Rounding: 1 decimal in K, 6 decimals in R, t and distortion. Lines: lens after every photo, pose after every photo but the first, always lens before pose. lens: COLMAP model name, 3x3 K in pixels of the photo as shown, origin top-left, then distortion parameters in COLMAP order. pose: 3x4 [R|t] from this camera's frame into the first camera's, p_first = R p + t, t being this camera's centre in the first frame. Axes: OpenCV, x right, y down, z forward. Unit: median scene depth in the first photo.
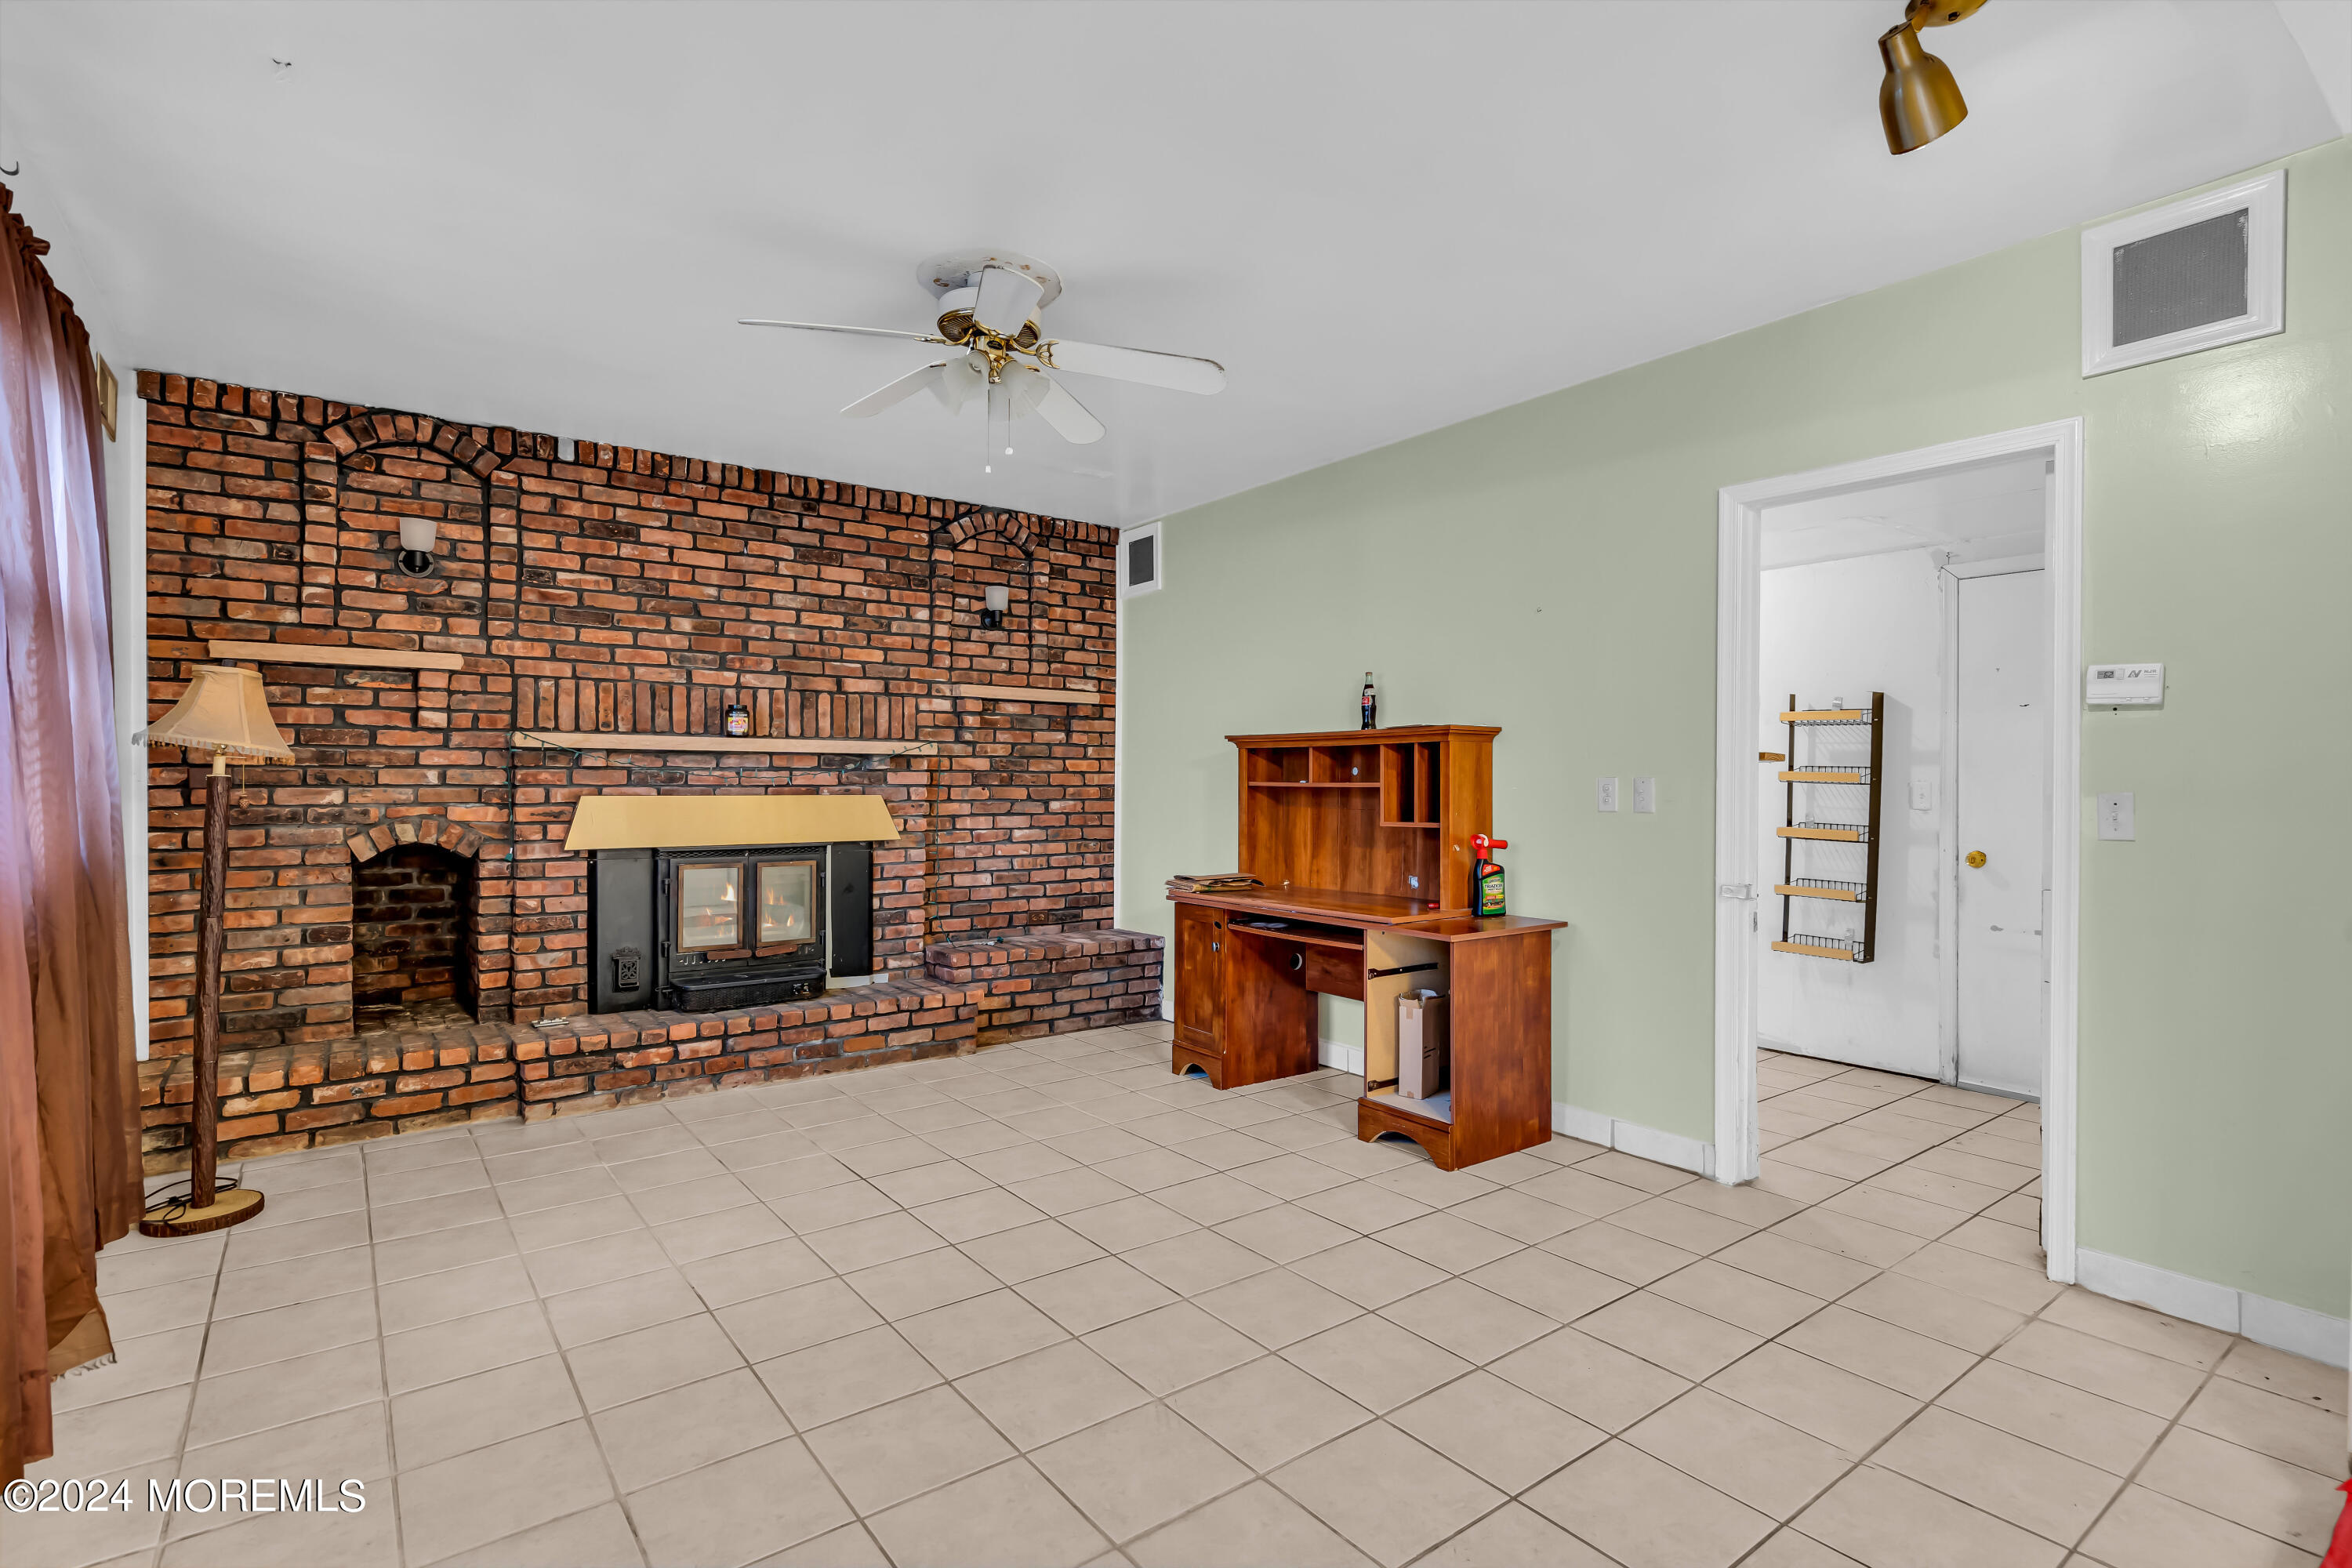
lens RADIAL K [[1128.2, 0, 1168.5], [0, 1128.2, 781.7], [0, 0, 1]] dist [0.002009, 0.000816]
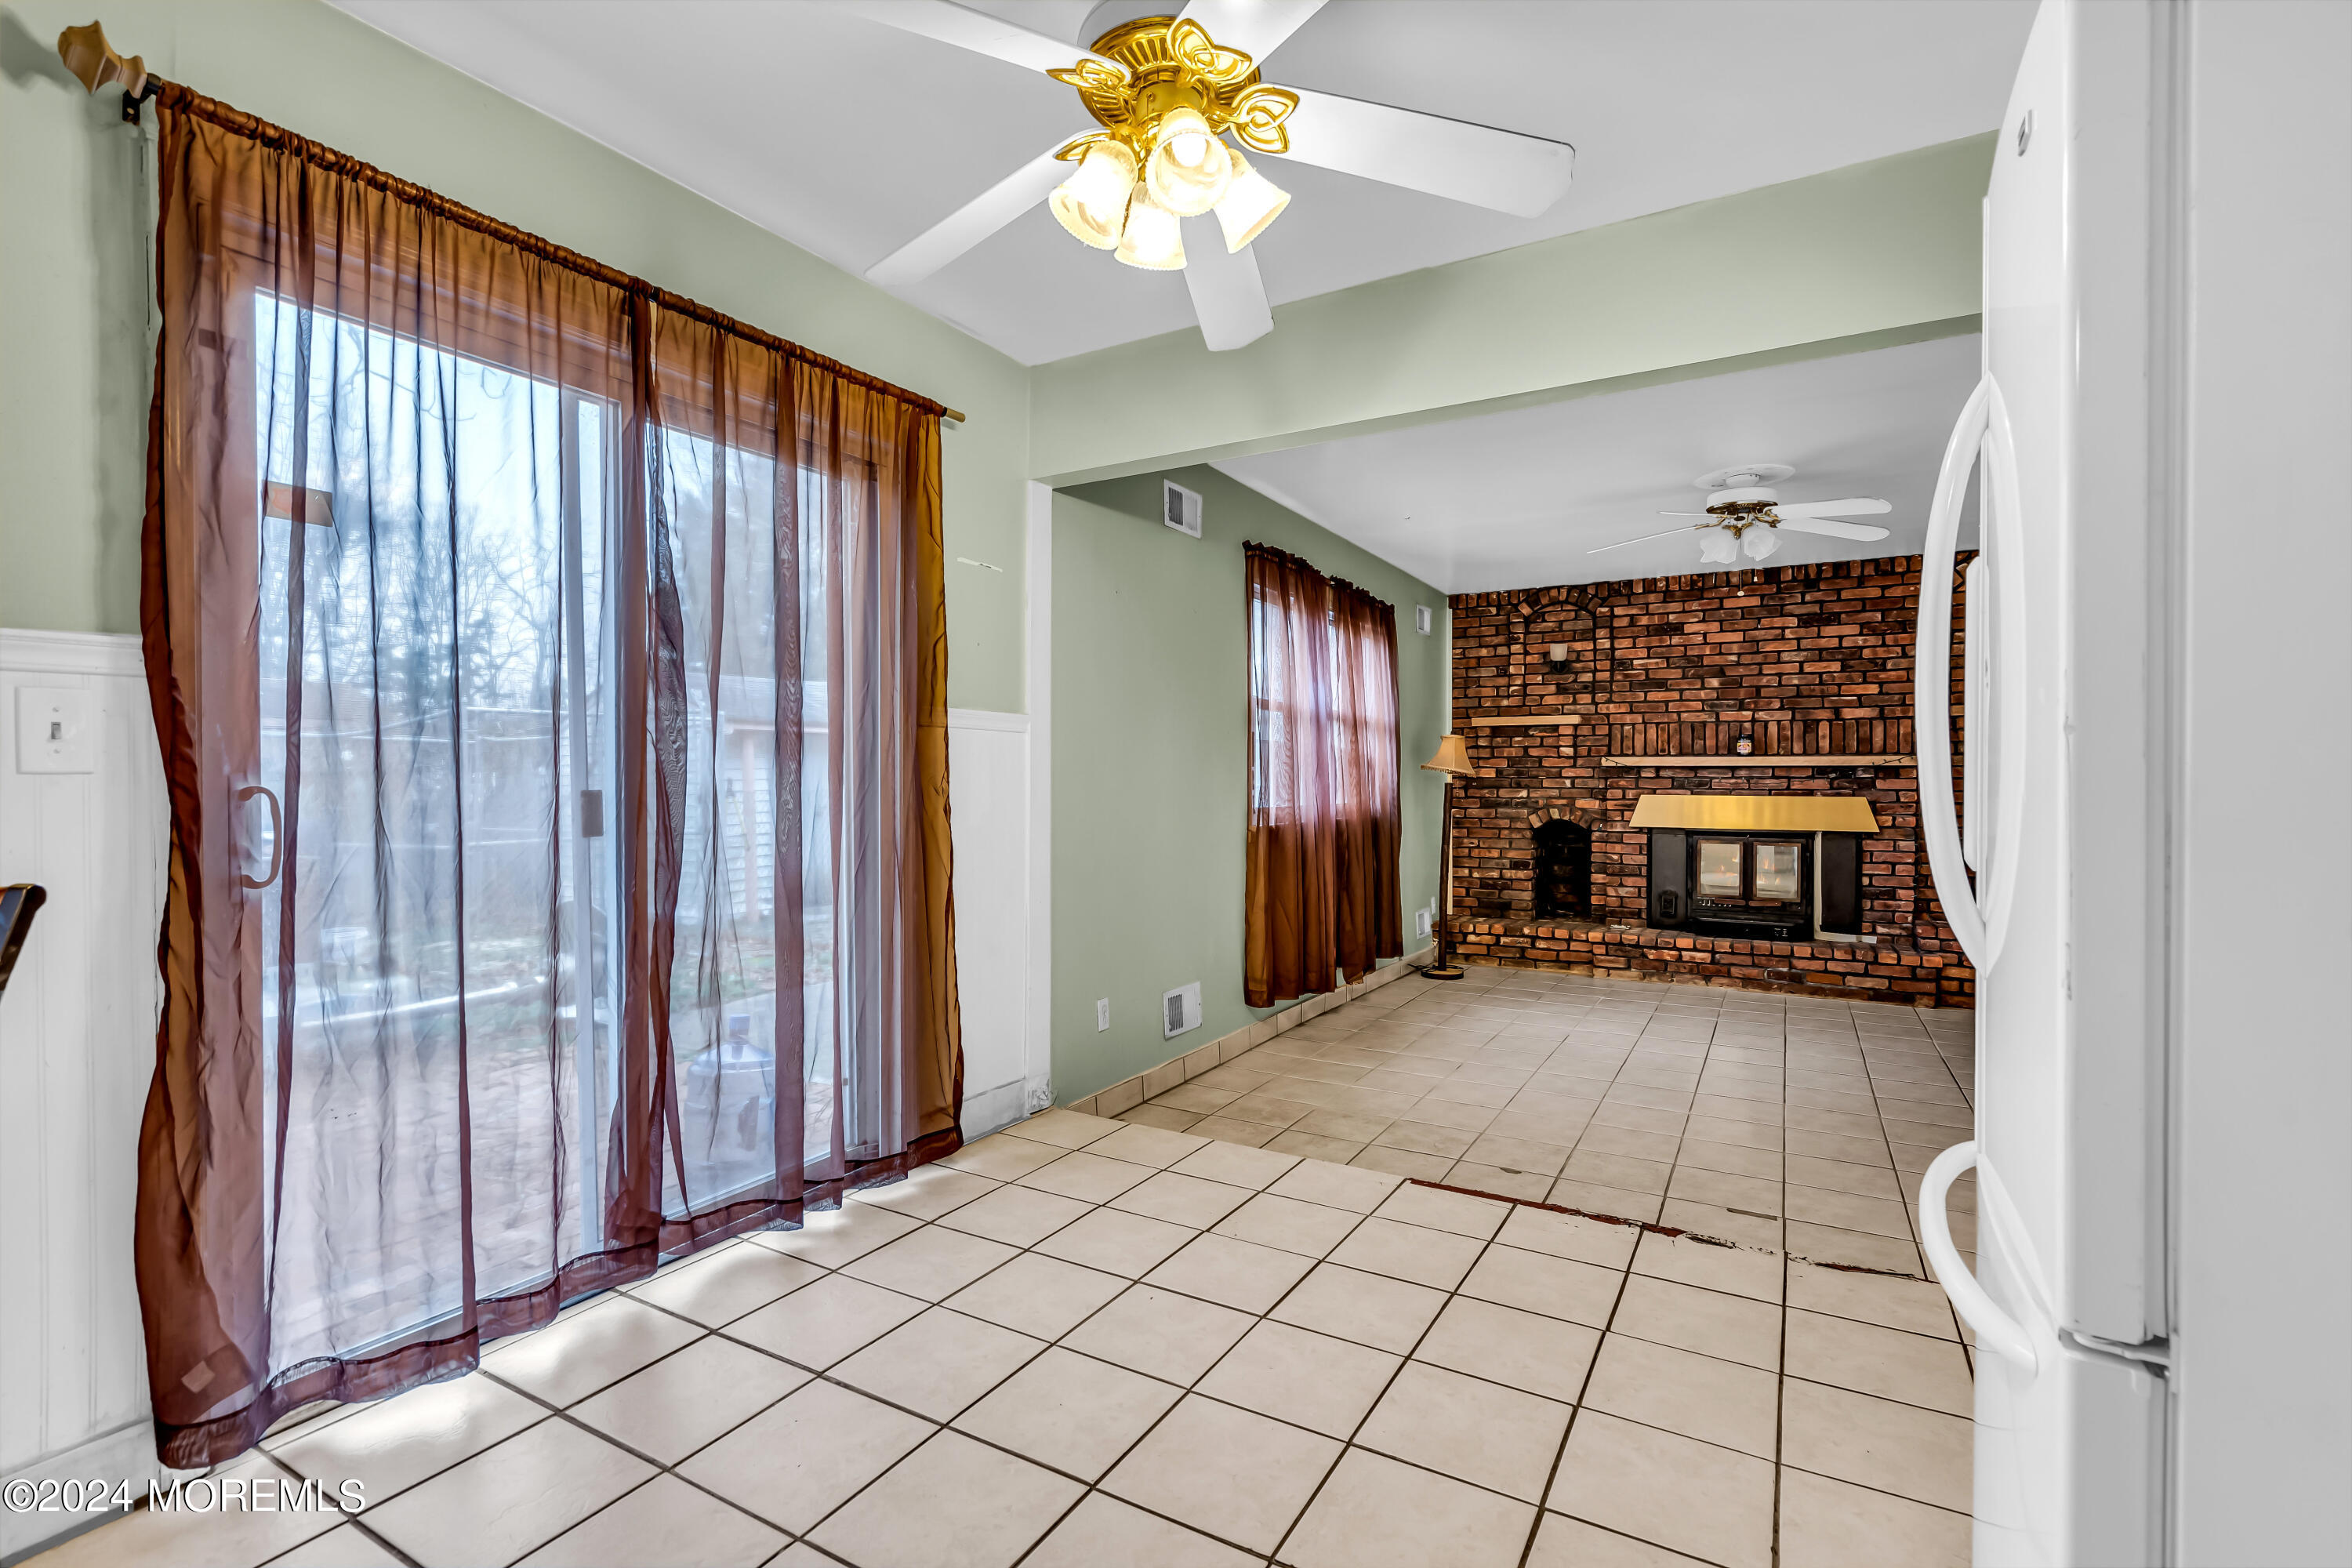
lens RADIAL K [[1128.2, 0, 1168.5], [0, 1128.2, 781.7], [0, 0, 1]] dist [0.002009, 0.000816]
pose [[0.388700, -0.000669, -0.921364, 0.747987], [-0.003153, 0.999993, -0.002056, -0.001015], [0.921359, 0.003705, 0.388695, -0.287916]]
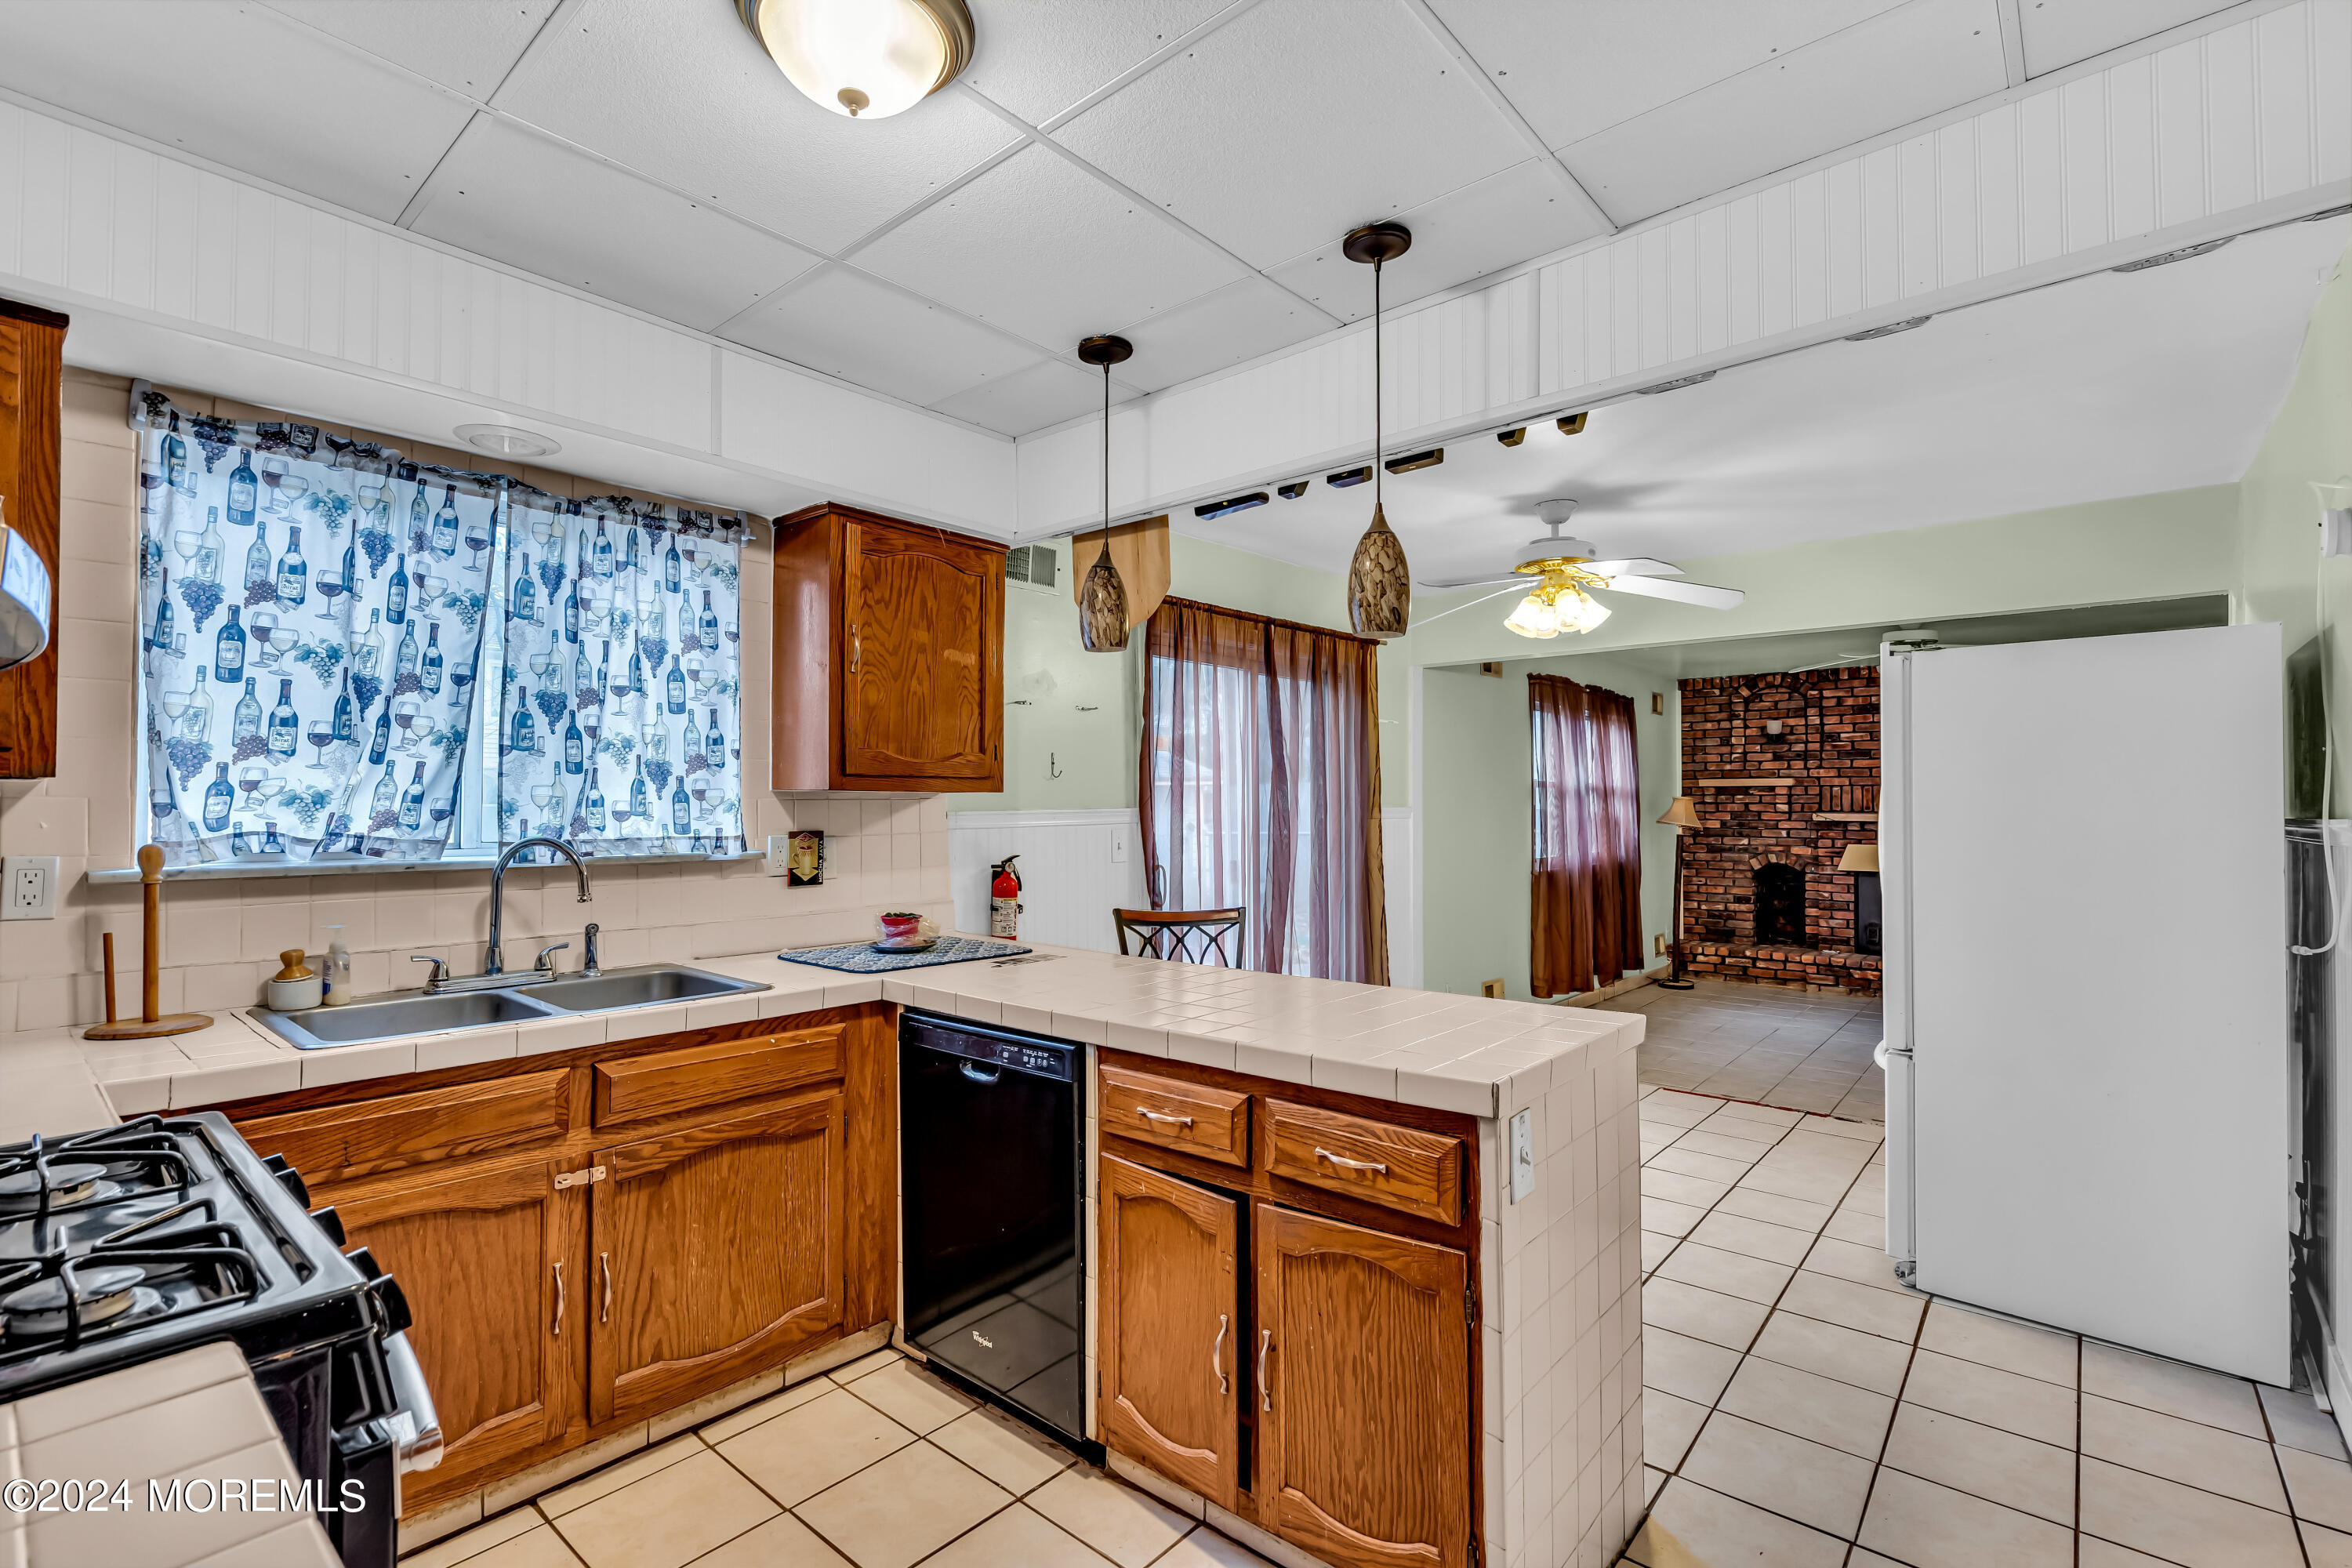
lens RADIAL K [[1079.0, 0, 1171.9], [0, 1079.0, 782.5], [0, 0, 1]] dist [0.000523, -0.000044]
pose [[0.205872, -0.022786, -0.978314, 1.146708], [-0.005227, 0.999689, -0.024384, -0.045253], [0.978565, 0.010133, 0.205689, -0.598556]]
